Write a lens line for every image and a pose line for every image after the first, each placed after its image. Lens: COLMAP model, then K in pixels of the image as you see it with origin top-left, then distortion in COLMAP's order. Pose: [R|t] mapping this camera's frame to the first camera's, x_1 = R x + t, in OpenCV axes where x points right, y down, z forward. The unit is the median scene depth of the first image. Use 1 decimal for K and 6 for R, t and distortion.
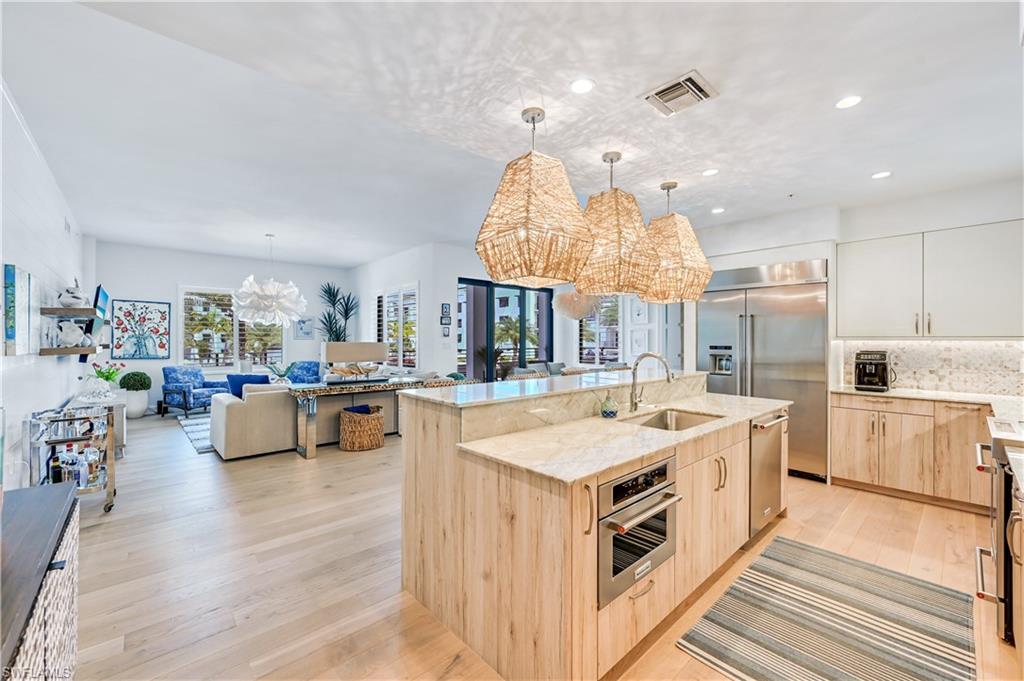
lens RADIAL K [[406.1, 0, 511.2], [0, 406.1, 338.8], [0, 0, 1]] dist [-0.001200, -0.000788]
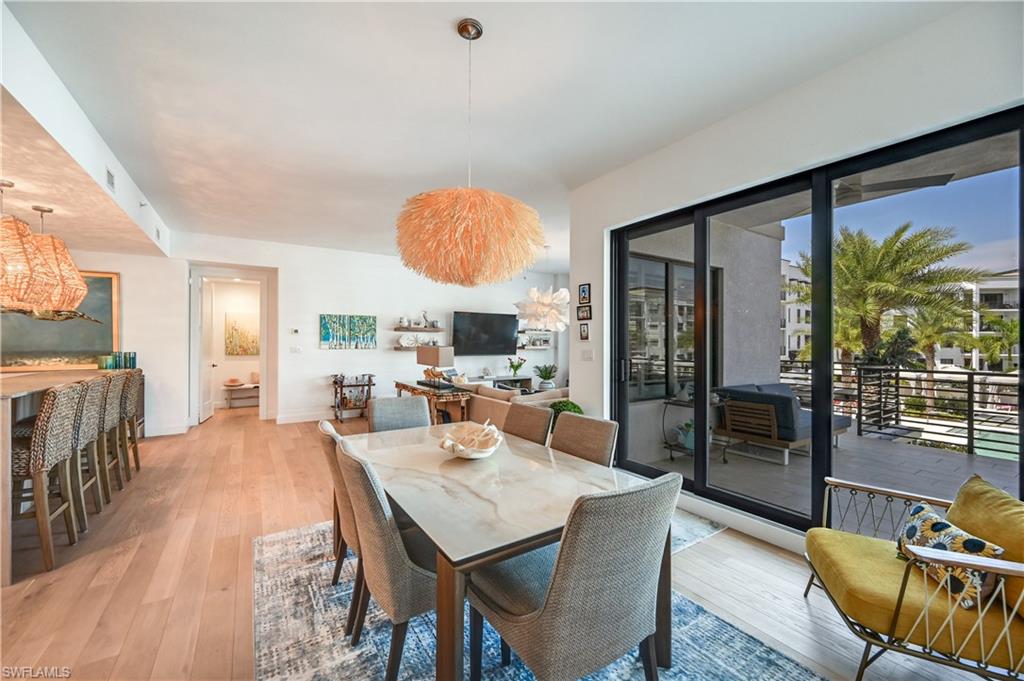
lens RADIAL K [[443.5, 0, 515.0], [0, 443.5, 343.6], [0, 0, 1]] dist [-0.000099, -0.000023]
pose [[-0.134362, -0.000262, -0.990932, 0.697660], [0.000823, 1.000000, -0.000376, 0.000531], [0.990932, -0.000866, -0.134361, 1.391110]]
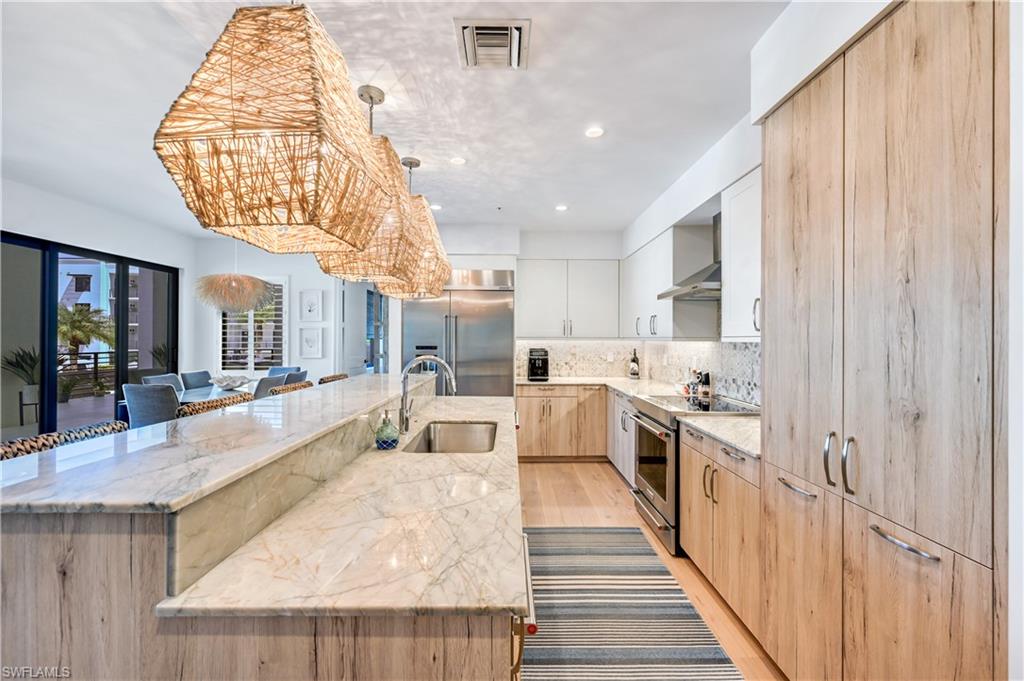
lens RADIAL K [[406.1, 0, 513.6], [0, 406.1, 336.8], [0, 0, 1]] dist [-0.001200, -0.000788]
pose [[0.669344, 0.004388, 0.742939, -0.061239], [-0.001843, 0.999989, -0.004245, -0.000812], [-0.742950, 0.001473, 0.669345, 0.148055]]
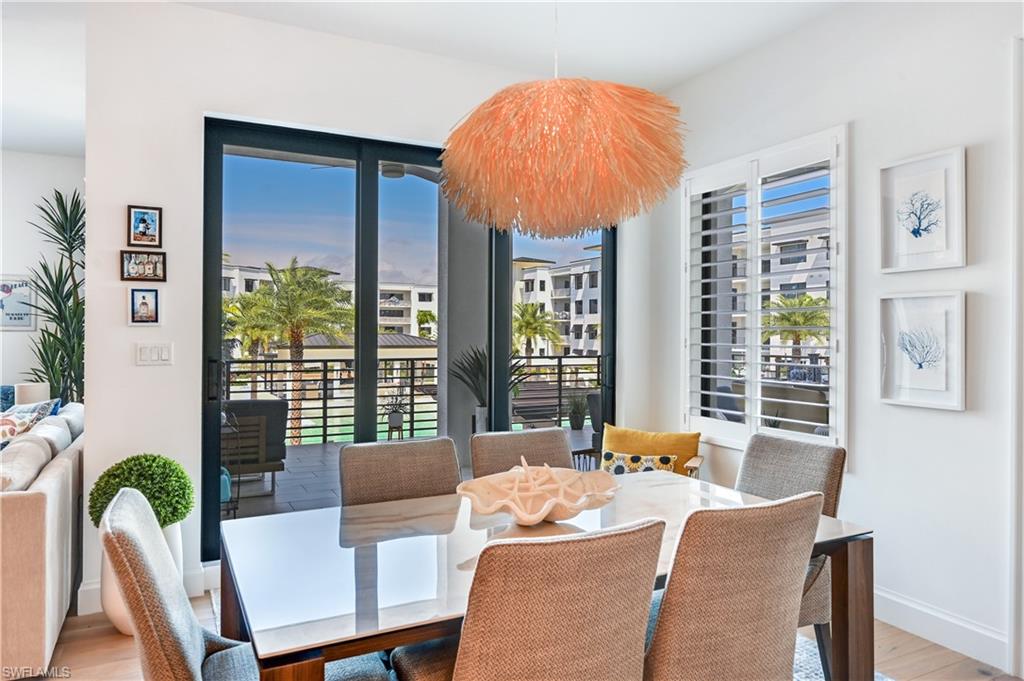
lens RADIAL K [[672.1, 0, 509.6], [0, 672.1, 335.4], [0, 0, 1]] dist [0.005673, -0.002138]
pose [[0.963512, 0.006256, -0.267593, 0.295457], [-0.005325, 0.999977, 0.004203, 0.000022], [0.267613, -0.002625, 0.963523, 0.869456]]
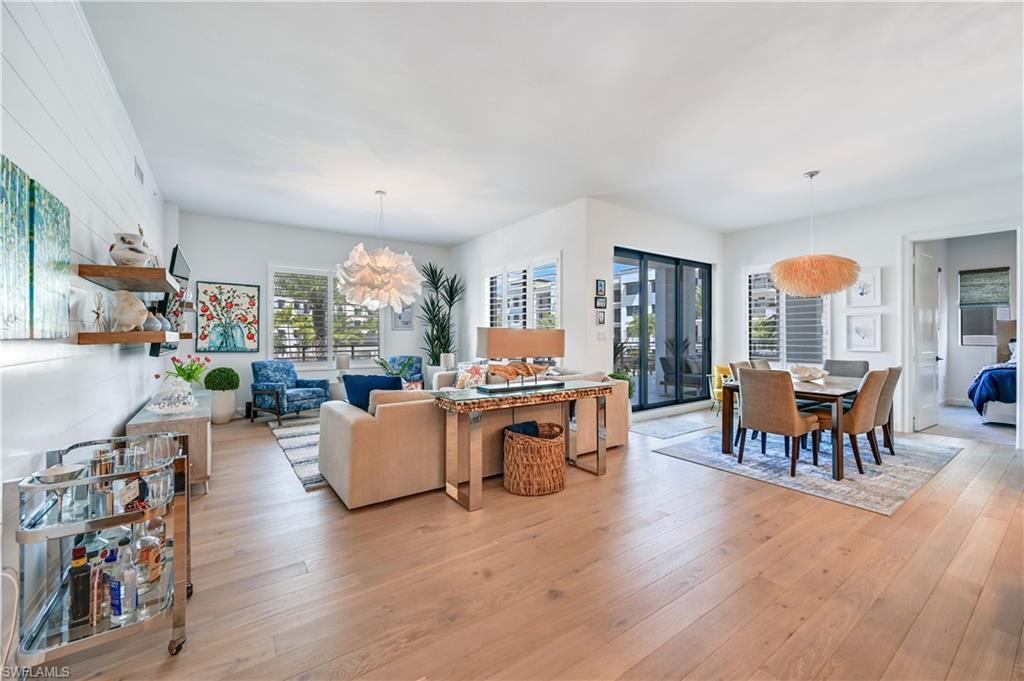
lens RADIAL K [[406.1, 0, 517.2], [0, 406.1, 333.4], [0, 0, 1]] dist [-0.001200, -0.000788]
pose [[0.993294, -0.000020, -0.115613, -0.320347], [-0.000184, 0.999998, -0.001752, 0.018250], [0.115613, 0.001762, 0.993293, 0.340599]]
